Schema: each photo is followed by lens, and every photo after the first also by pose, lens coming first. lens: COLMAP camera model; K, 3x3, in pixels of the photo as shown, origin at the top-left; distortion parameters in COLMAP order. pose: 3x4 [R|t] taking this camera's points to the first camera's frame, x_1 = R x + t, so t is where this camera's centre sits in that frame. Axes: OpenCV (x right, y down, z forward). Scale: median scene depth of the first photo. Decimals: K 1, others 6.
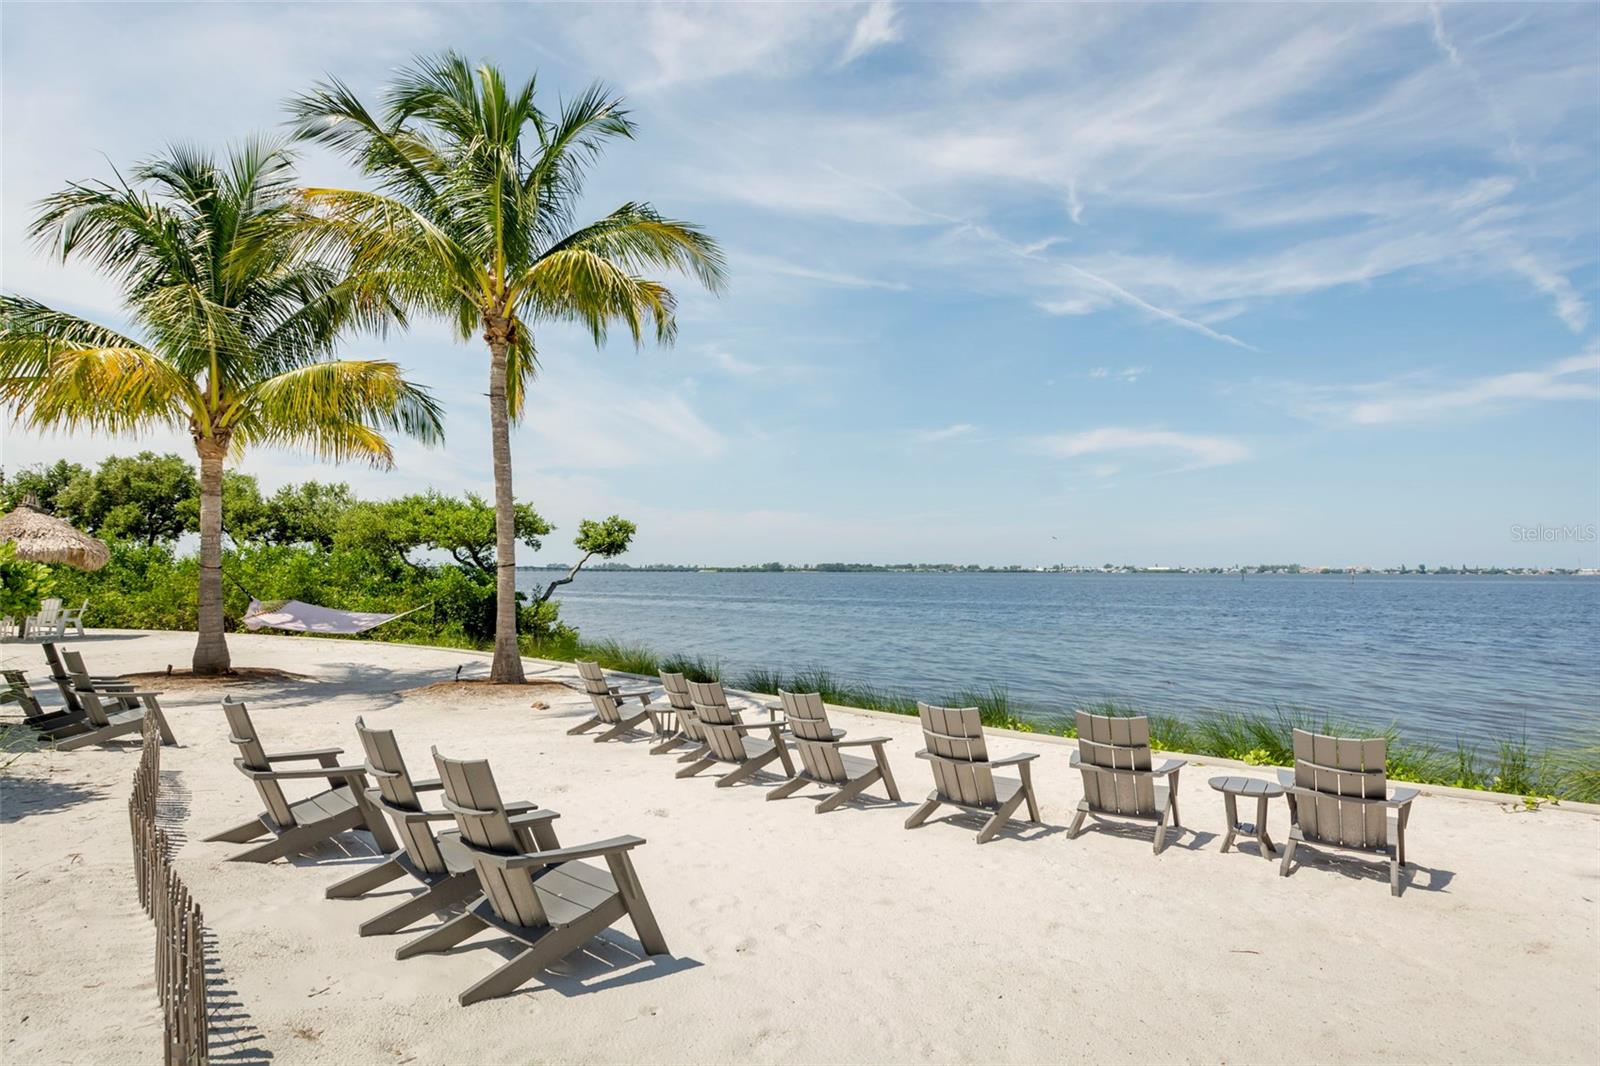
lens RADIAL K [[548.9, 0, 854.0], [0, 548.9, 533.6], [0, 0, 1]] dist [-0.015316, -0.000186]
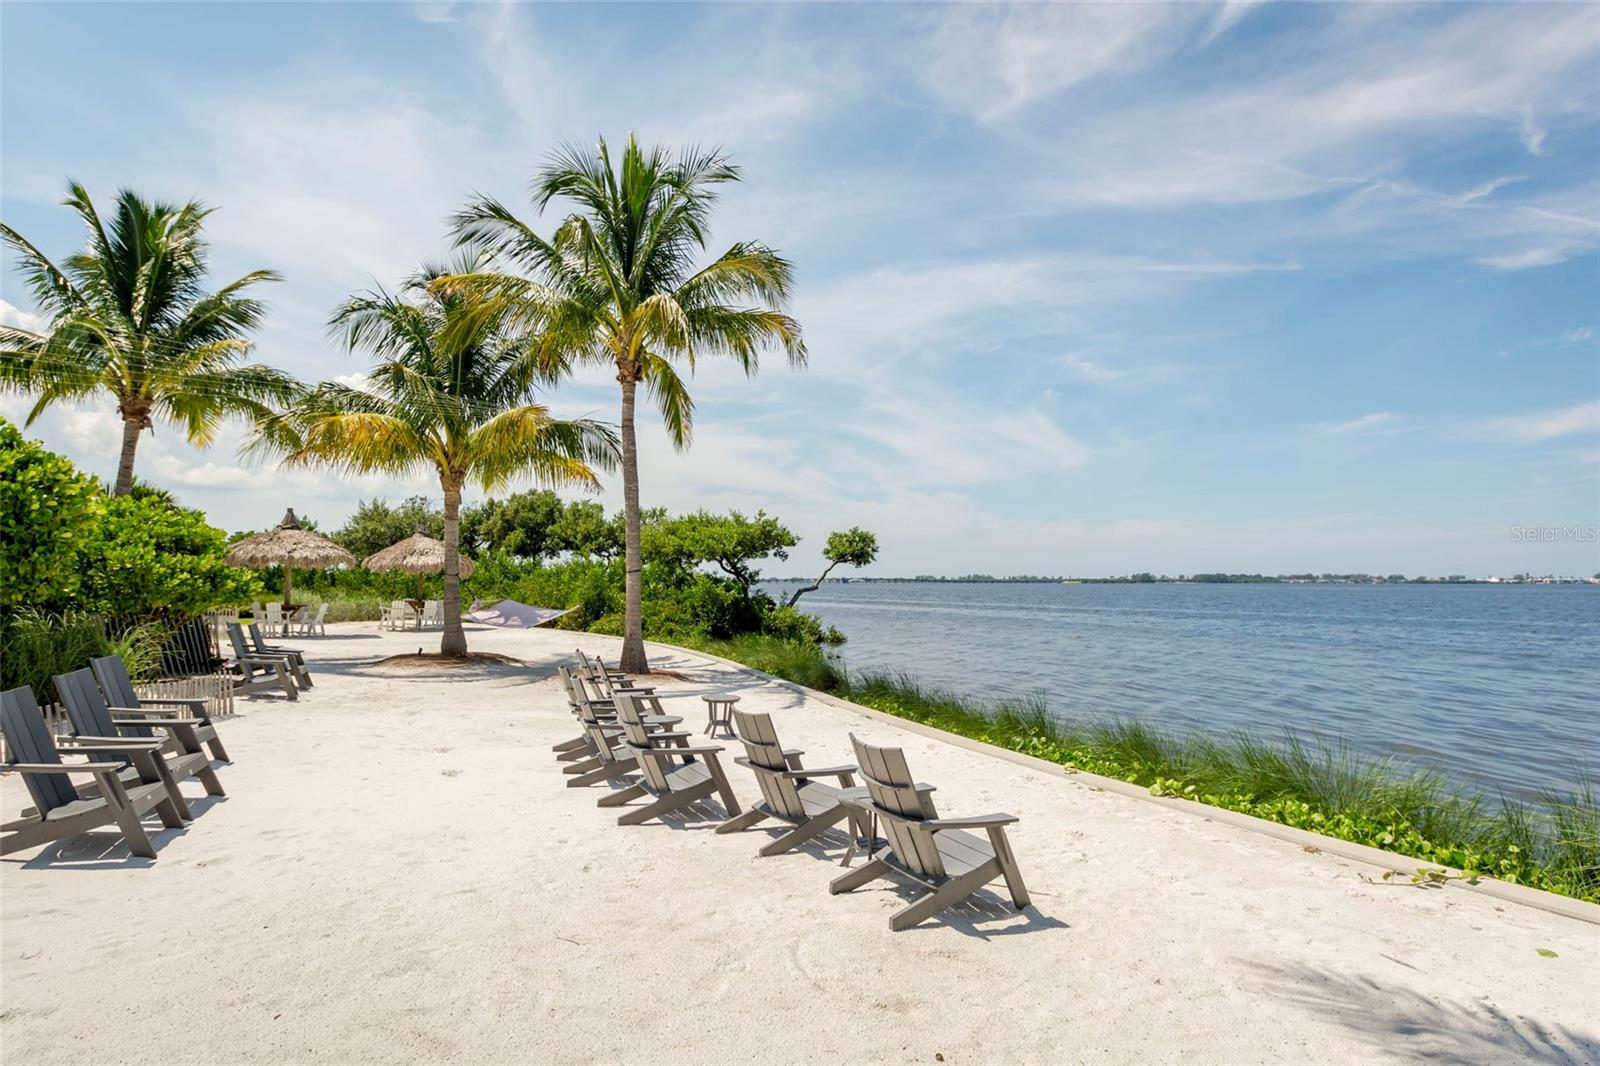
lens RADIAL K [[548.9, 0, 800.7], [0, 548.9, 537.4], [0, 0, 1]] dist [-0.015316, -0.000186]
pose [[0.951036, -0.022995, -0.308223, -0.410736], [0.022216, 0.999735, -0.006036, -0.017289], [0.308280, -0.001107, 0.951295, -0.092156]]
